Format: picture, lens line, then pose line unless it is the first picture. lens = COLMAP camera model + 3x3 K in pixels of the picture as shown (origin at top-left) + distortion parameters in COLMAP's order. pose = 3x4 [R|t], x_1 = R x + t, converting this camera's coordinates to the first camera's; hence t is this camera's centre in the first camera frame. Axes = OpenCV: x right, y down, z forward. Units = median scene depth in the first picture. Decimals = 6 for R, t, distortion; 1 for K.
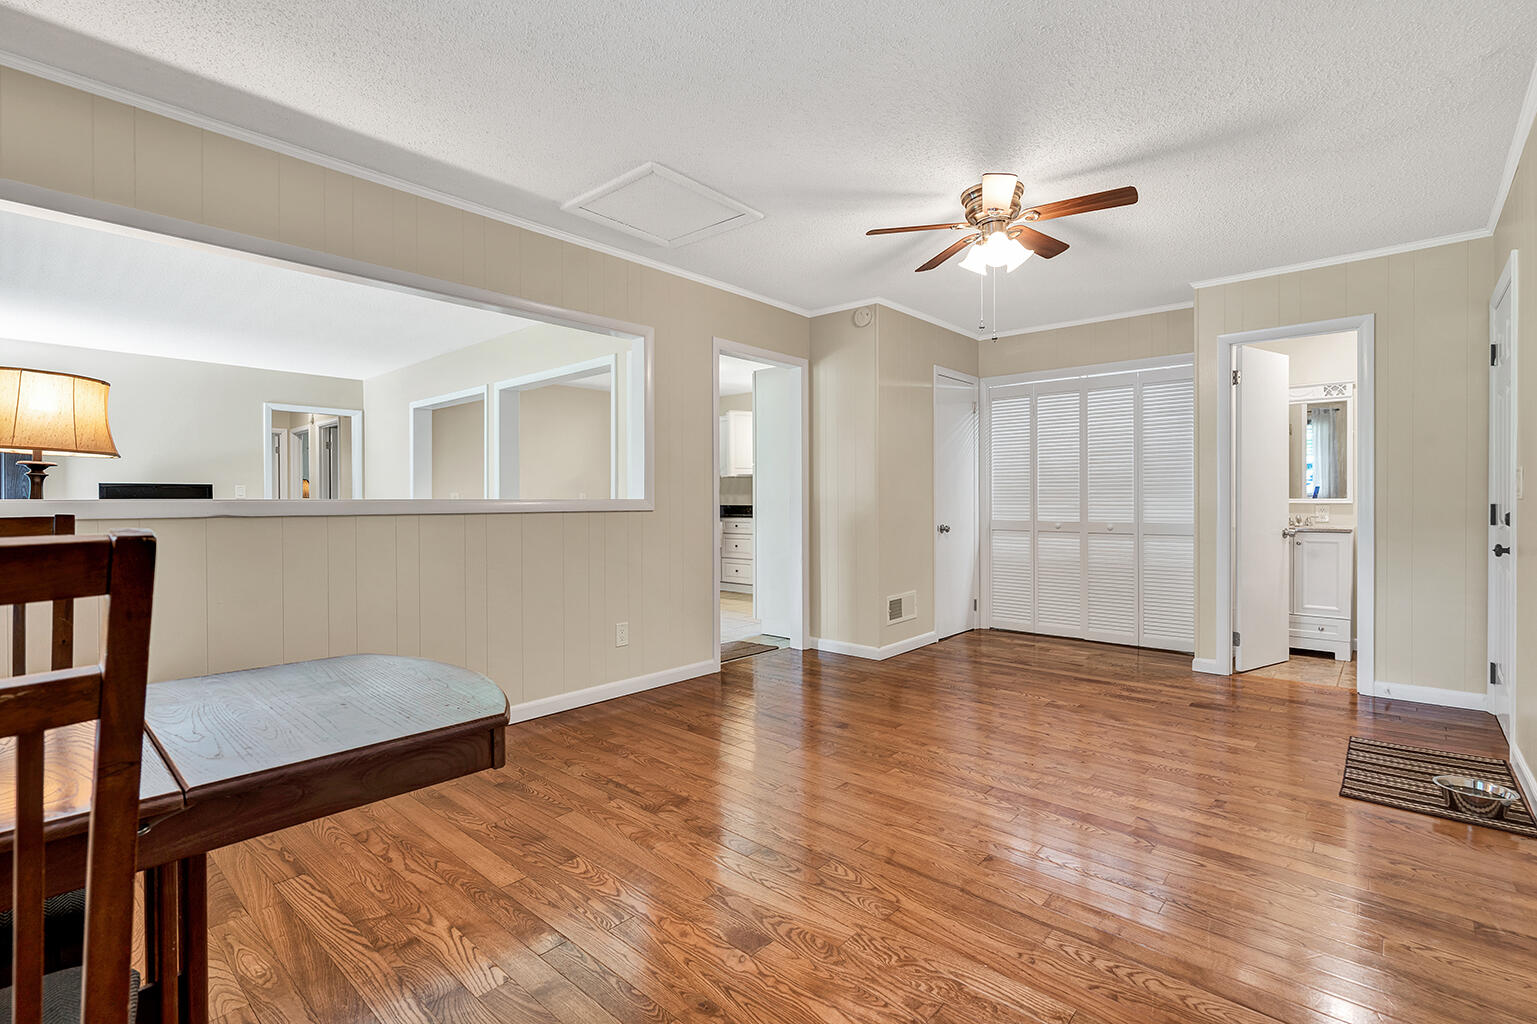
lens RADIAL K [[700.4, 0, 771.0], [0, 700.4, 505.0], [0, 0, 1]] dist [-0.010817, 0.004126]
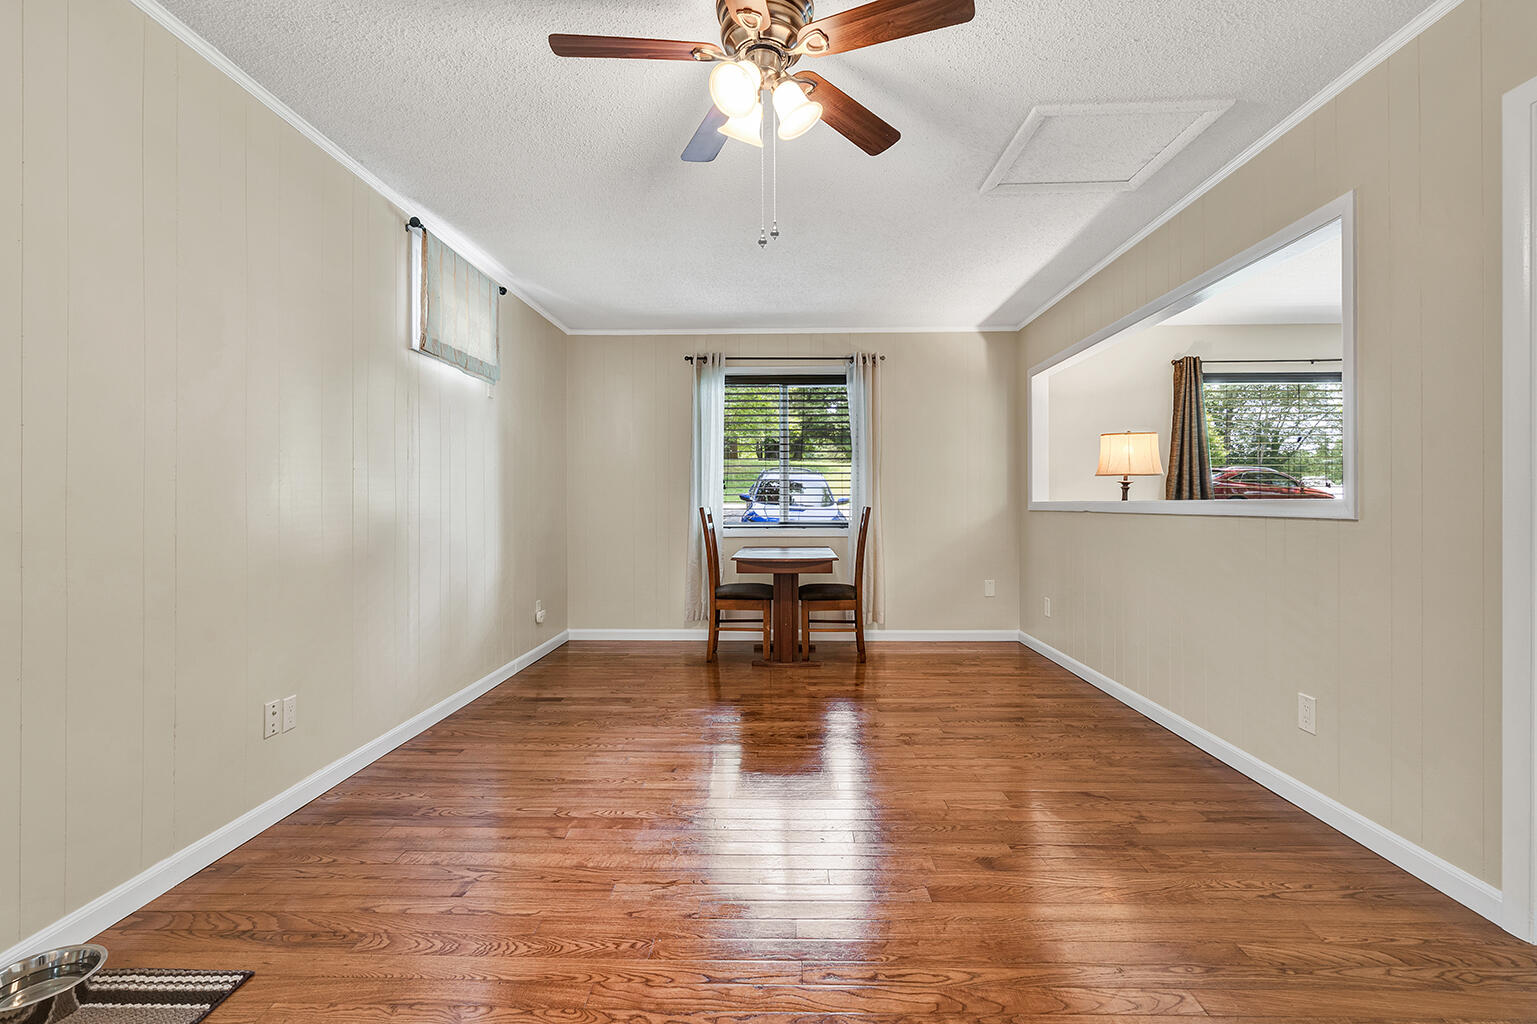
lens RADIAL K [[700.4, 0, 774.9], [0, 700.4, 507.8], [0, 0, 1]] dist [-0.010817, 0.004126]
pose [[-0.758247, 0.009188, -0.651902, 0.854642], [0.003162, 0.999941, 0.010416, -0.013259], [0.651959, 0.005836, -0.758231, 1.765725]]
